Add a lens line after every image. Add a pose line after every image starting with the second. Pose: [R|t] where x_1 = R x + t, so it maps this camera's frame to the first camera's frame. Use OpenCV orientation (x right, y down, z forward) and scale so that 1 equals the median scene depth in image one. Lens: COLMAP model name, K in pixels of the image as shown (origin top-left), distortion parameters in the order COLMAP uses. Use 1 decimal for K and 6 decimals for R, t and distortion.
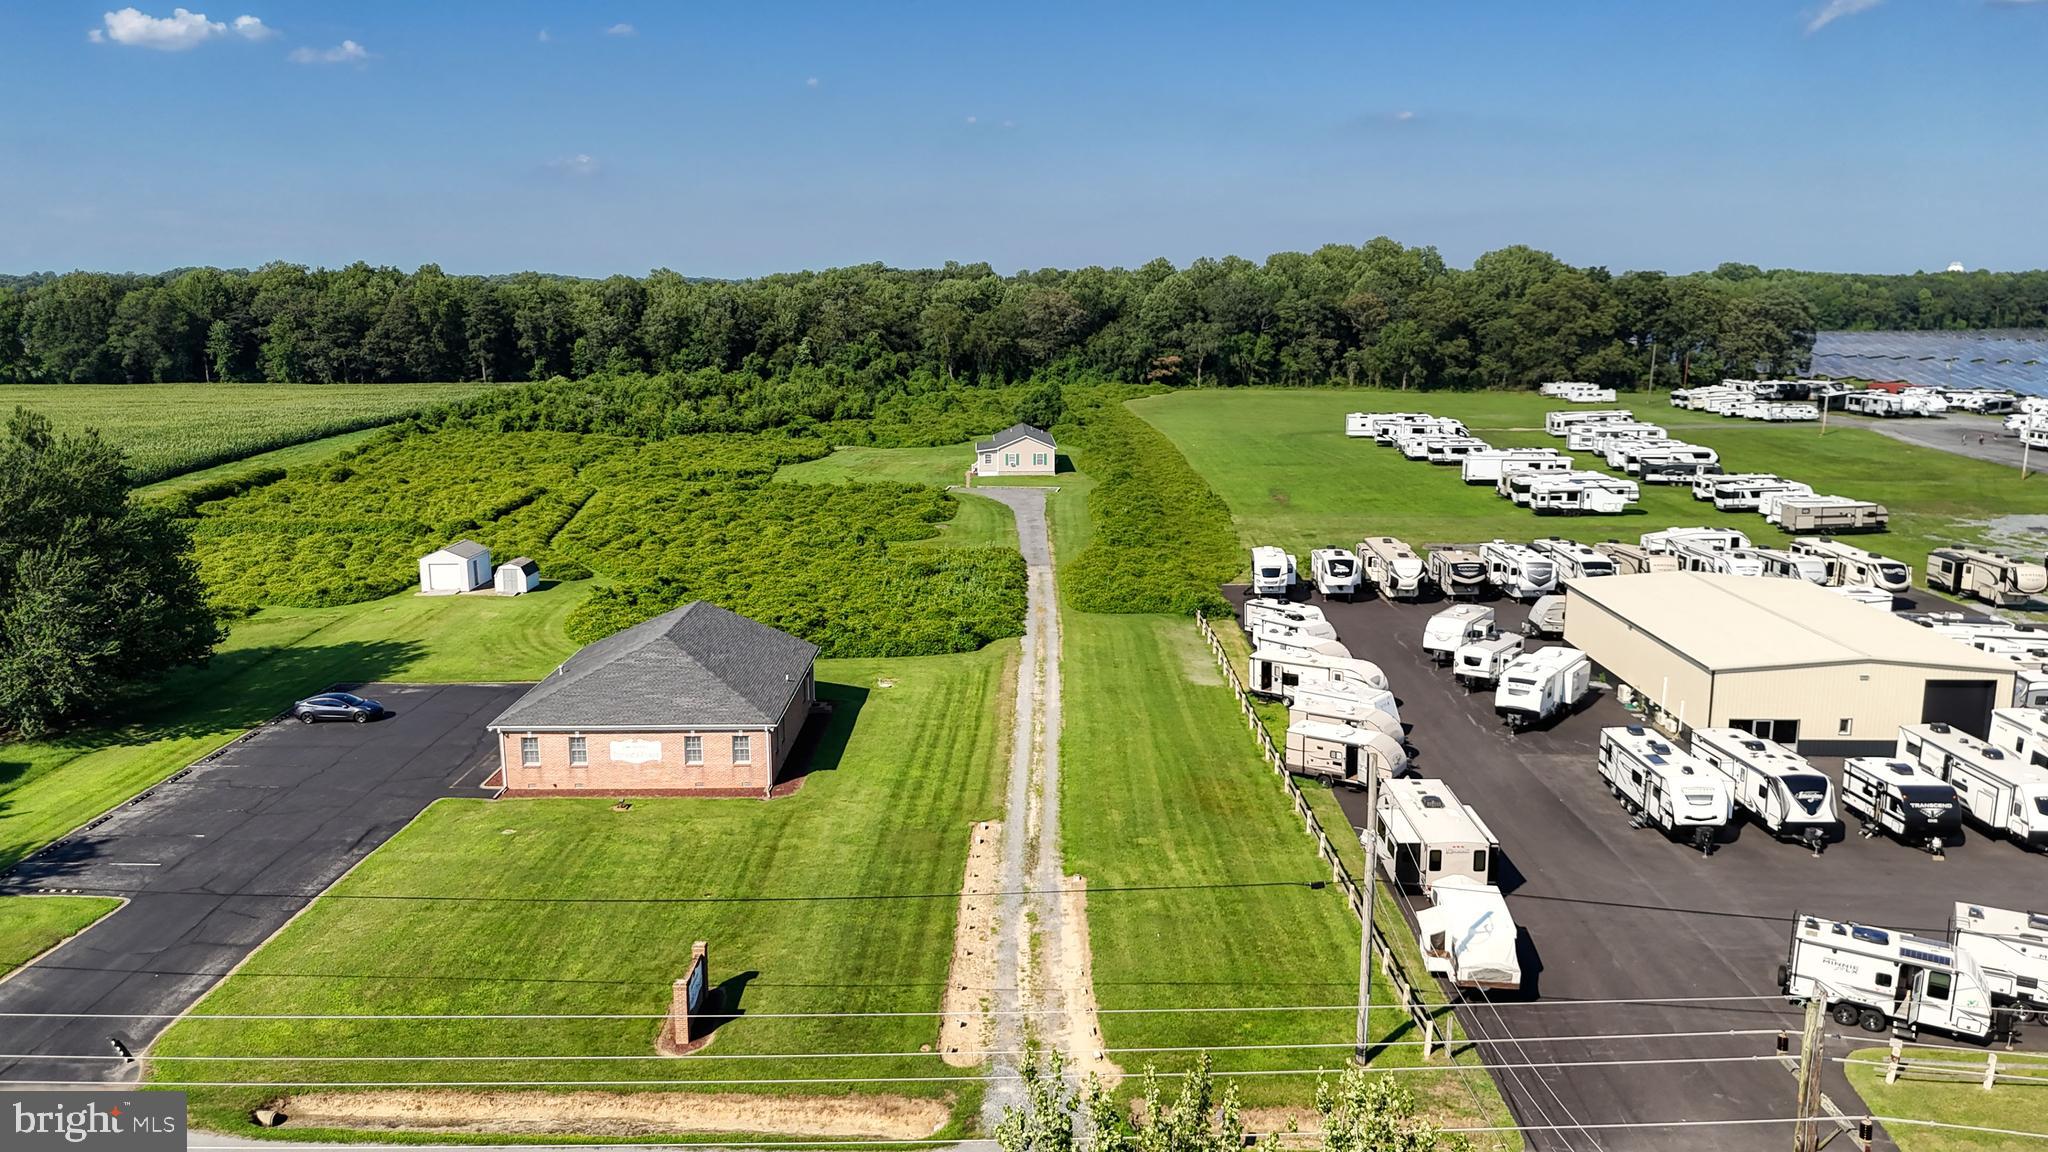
lens RADIAL K [[1525.7, 0, 1024.2], [0, 1525.7, 582.6], [0, 0, 1]] dist [0.068527, -0.058626]
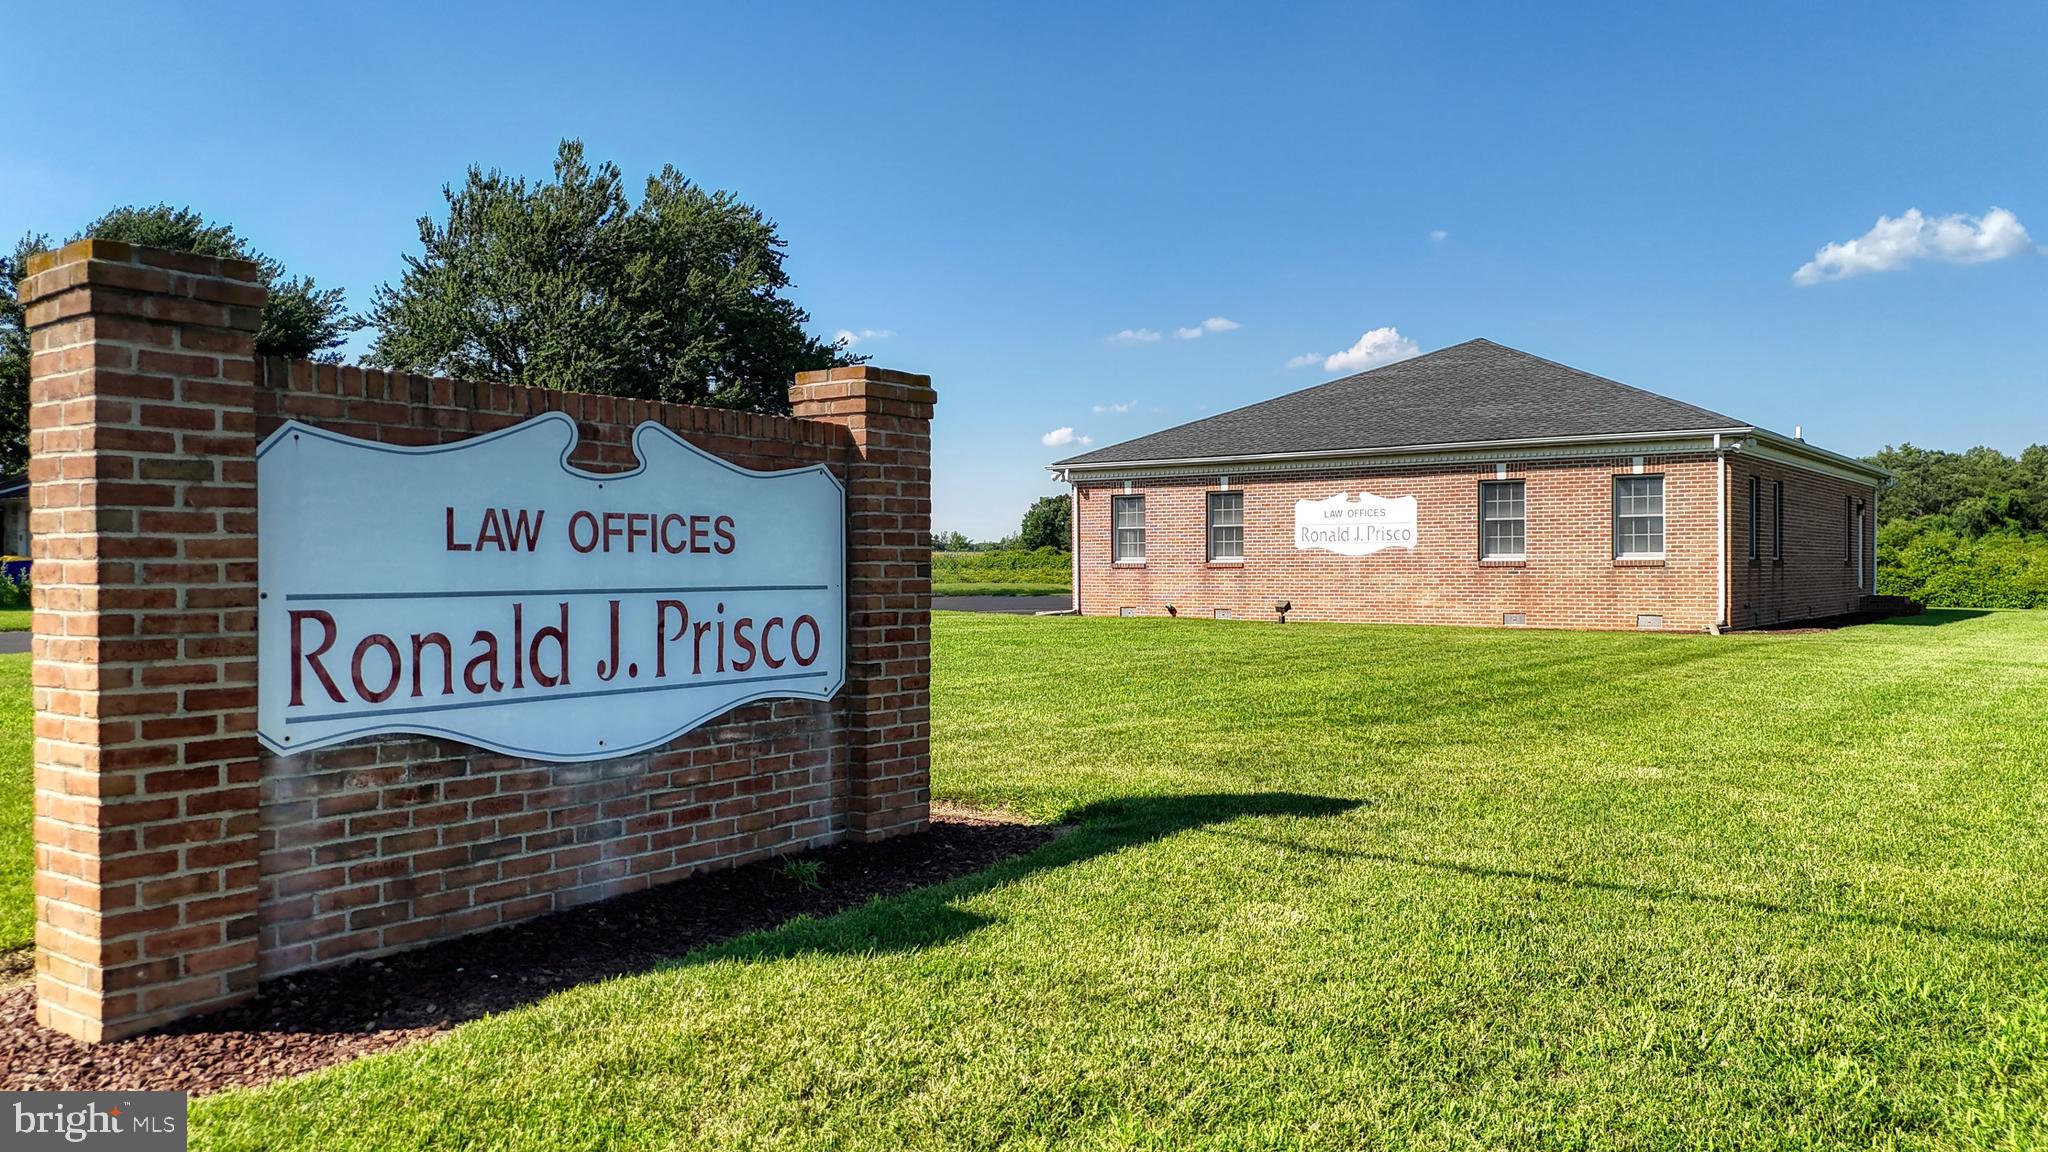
lens RADIAL K [[1525.7, 0, 1021.8], [0, 1525.7, 580.9], [0, 0, 1]] dist [0.068527, -0.058626]
pose [[0.804779, 0.004398, -0.593559, -0.019918], [-0.112872, 0.982861, -0.145756, 0.041946], [0.582744, 0.184298, 0.791482, 0.142244]]
